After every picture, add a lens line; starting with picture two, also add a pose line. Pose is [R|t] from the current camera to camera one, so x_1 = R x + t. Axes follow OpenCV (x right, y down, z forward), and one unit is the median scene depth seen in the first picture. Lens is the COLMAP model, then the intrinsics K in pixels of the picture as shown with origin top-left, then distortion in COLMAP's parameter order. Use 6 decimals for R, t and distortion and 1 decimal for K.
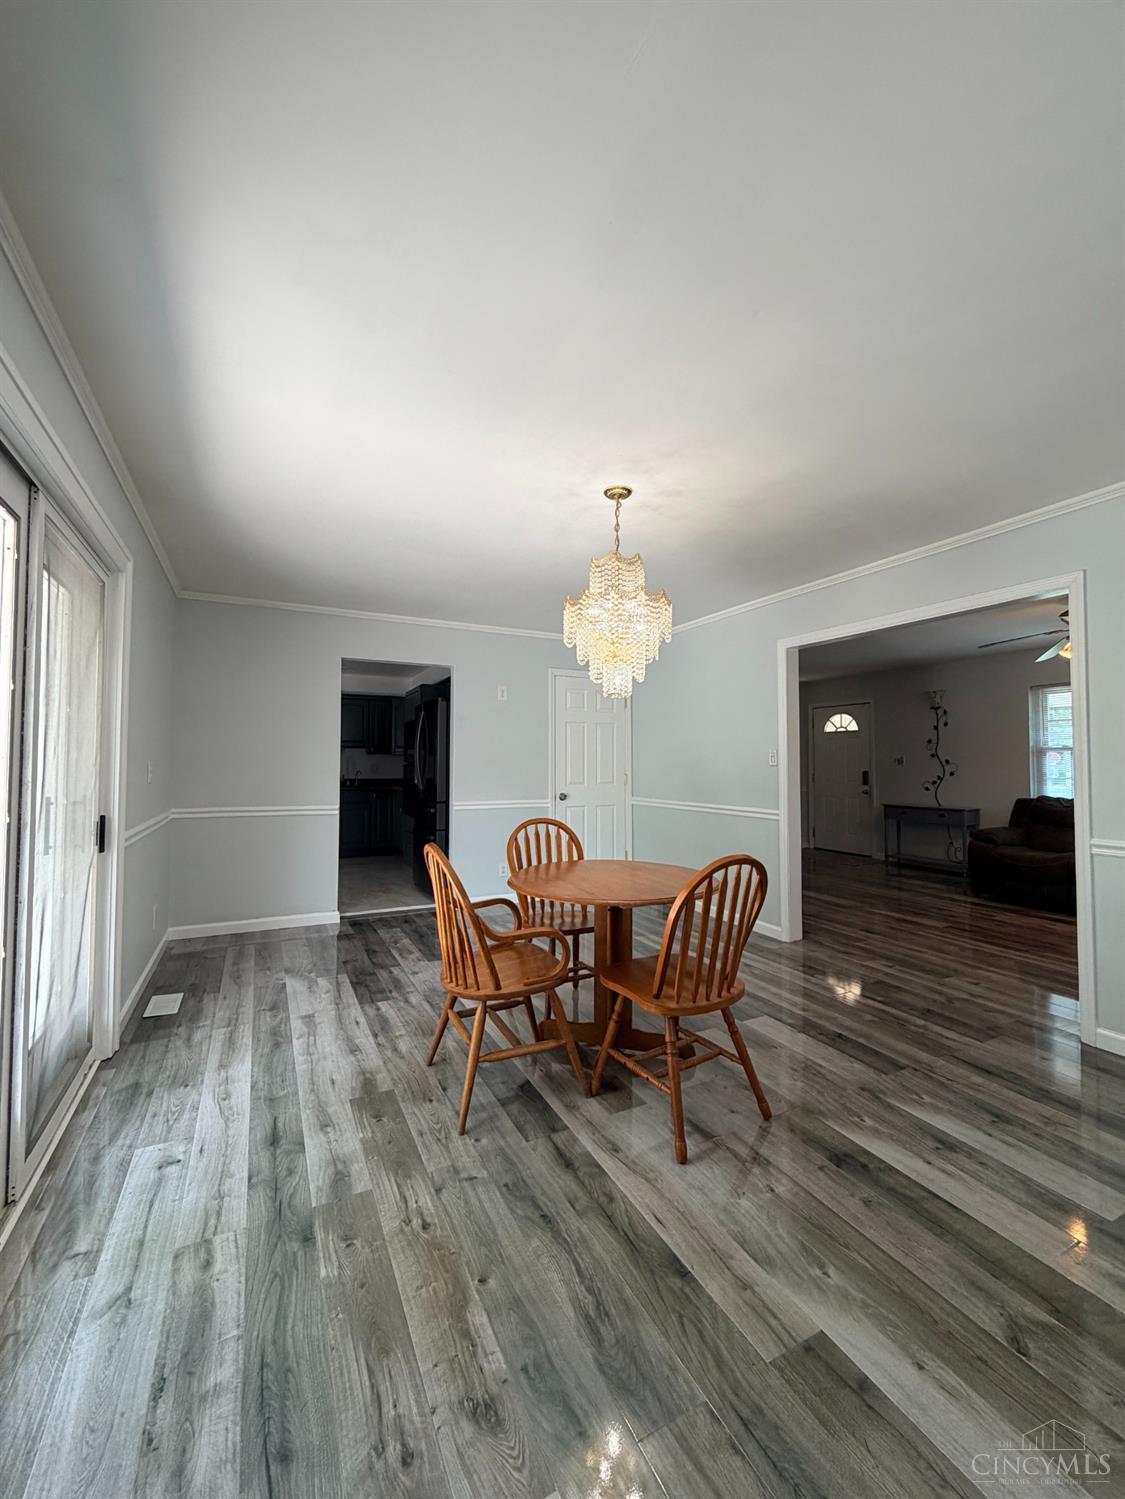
lens RADIAL K [[601.9, 0, 565.1], [0, 601.9, 746.2], [0, 0, 1]] dist [-0.001870, 0.000784]
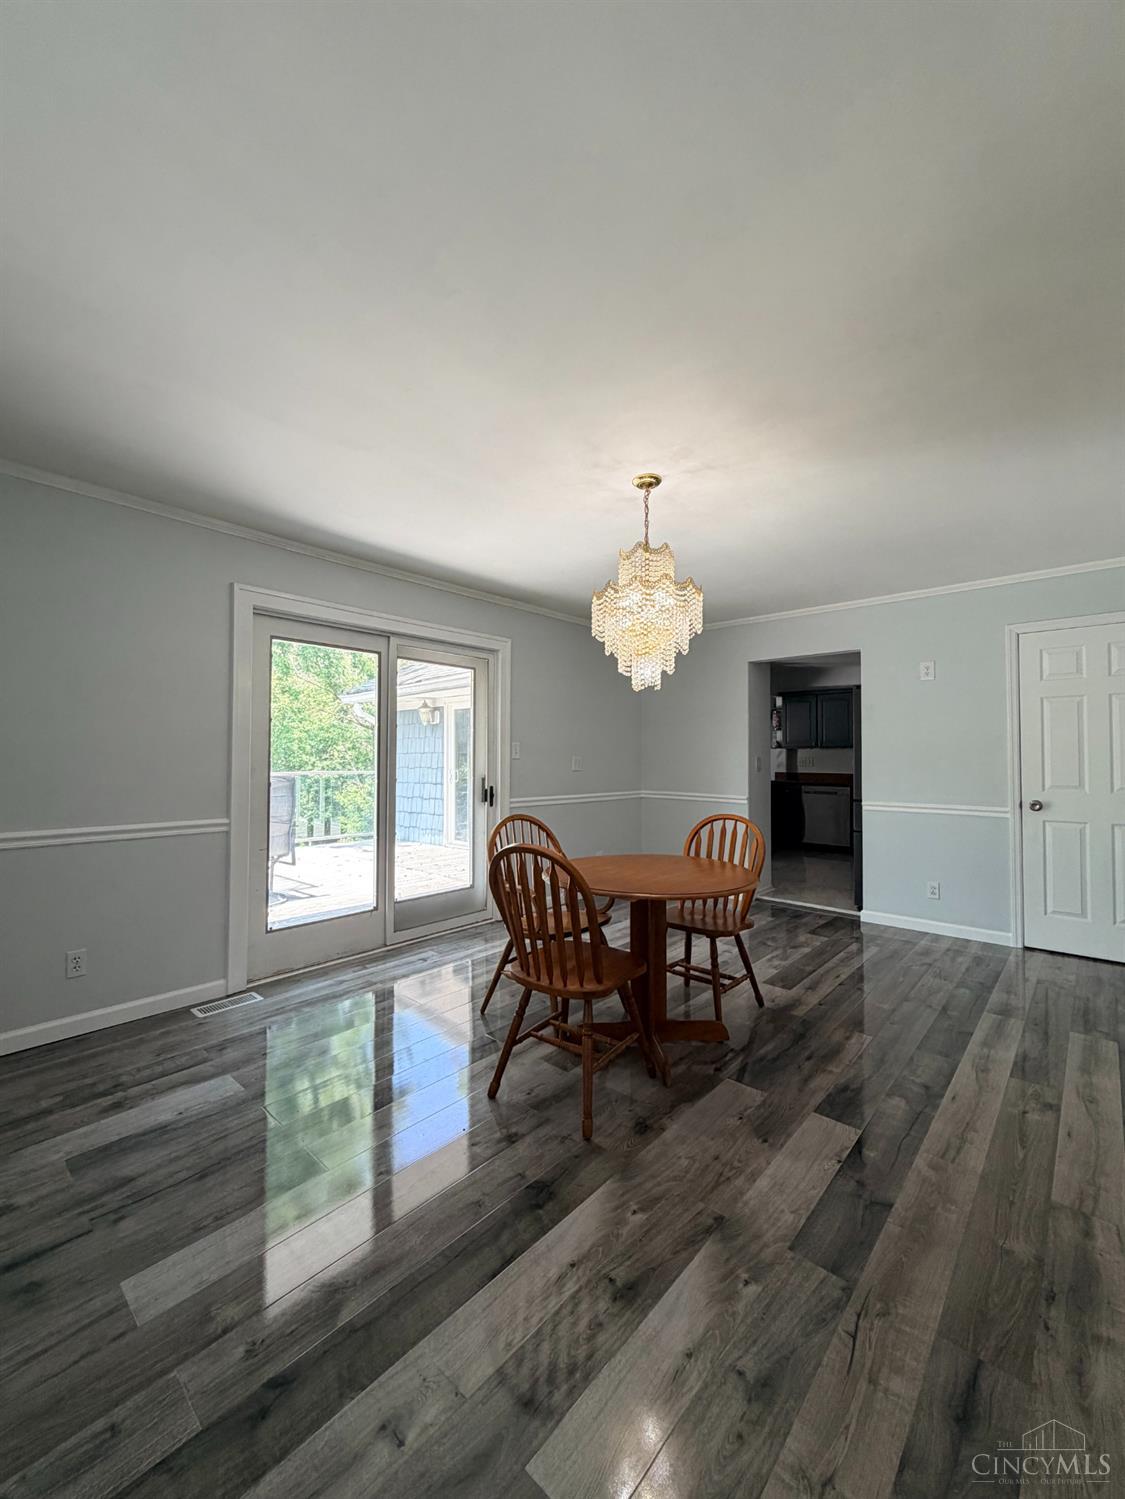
lens RADIAL K [[601.9, 0, 564.2], [0, 601.9, 748.3], [0, 0, 1]] dist [-0.001870, 0.000784]
pose [[0.360281, -0.015776, -0.932710, 0.947584], [0.026385, 0.999629, -0.006716, 0.017314], [0.932471, -0.022190, 0.360564, 0.509456]]
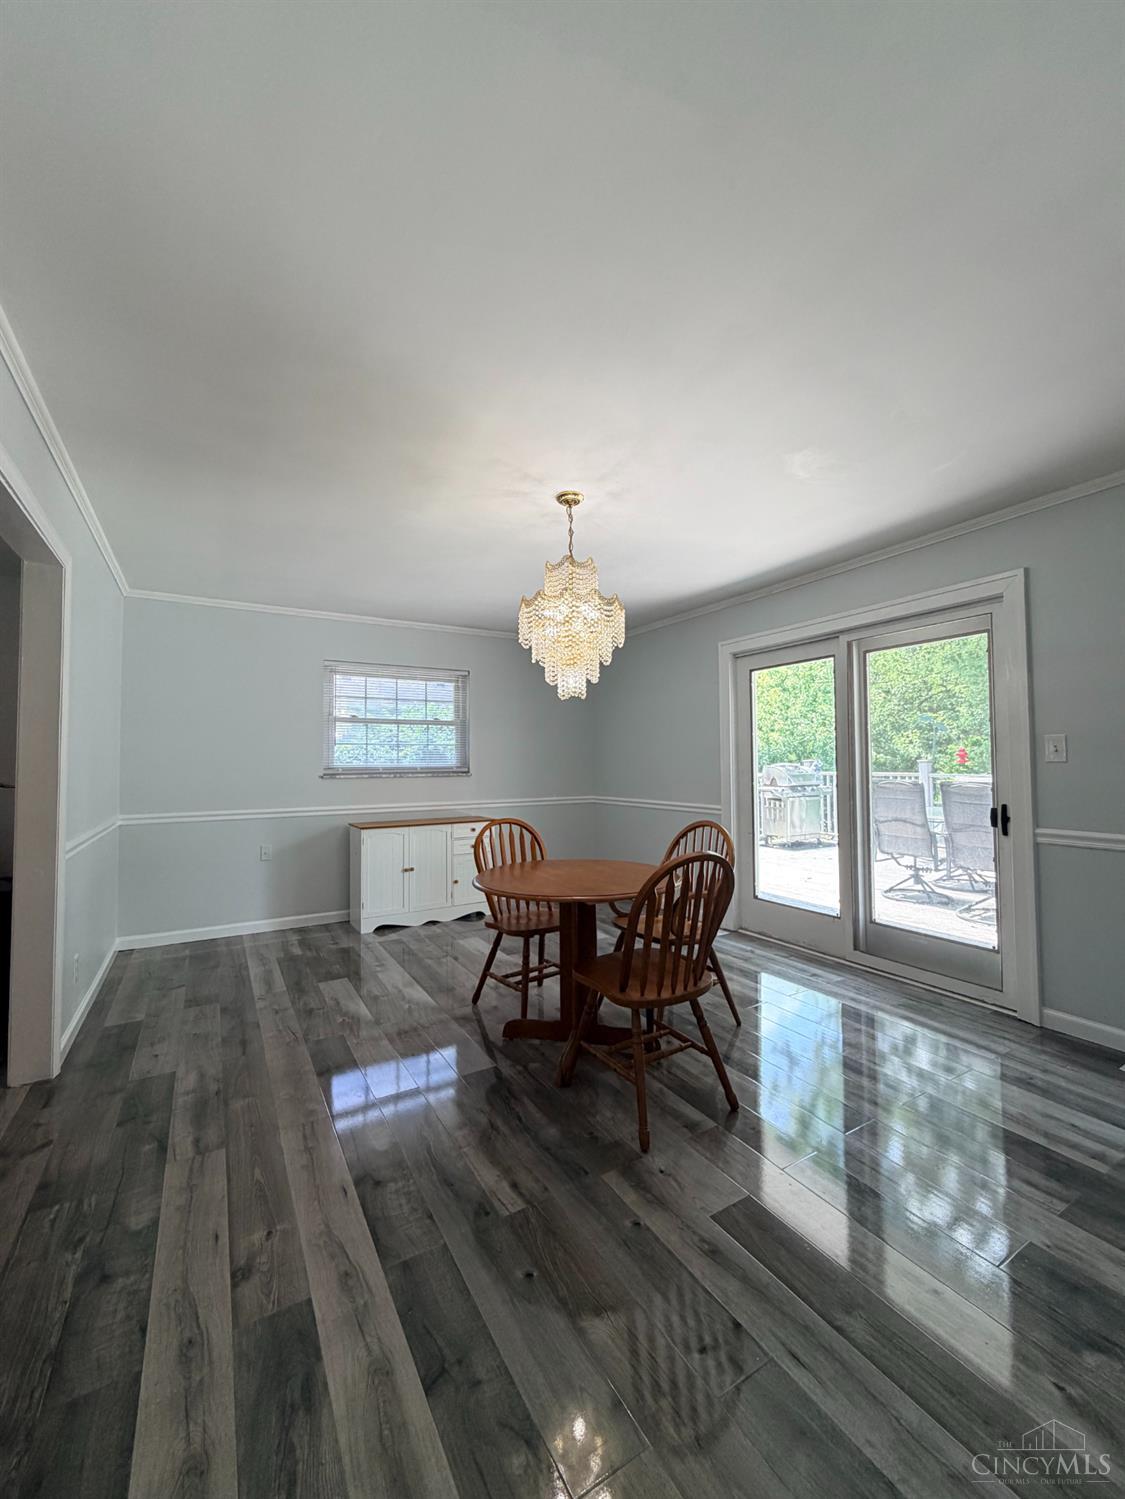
lens RADIAL K [[601.9, 0, 561.9], [0, 601.9, 749.4], [0, 0, 1]] dist [-0.001870, 0.000784]
pose [[-0.998609, 0.005091, -0.052486, 0.155238], [0.008073, 0.998355, -0.056759, 0.062622], [0.052111, -0.057104, -0.997007, 1.994779]]
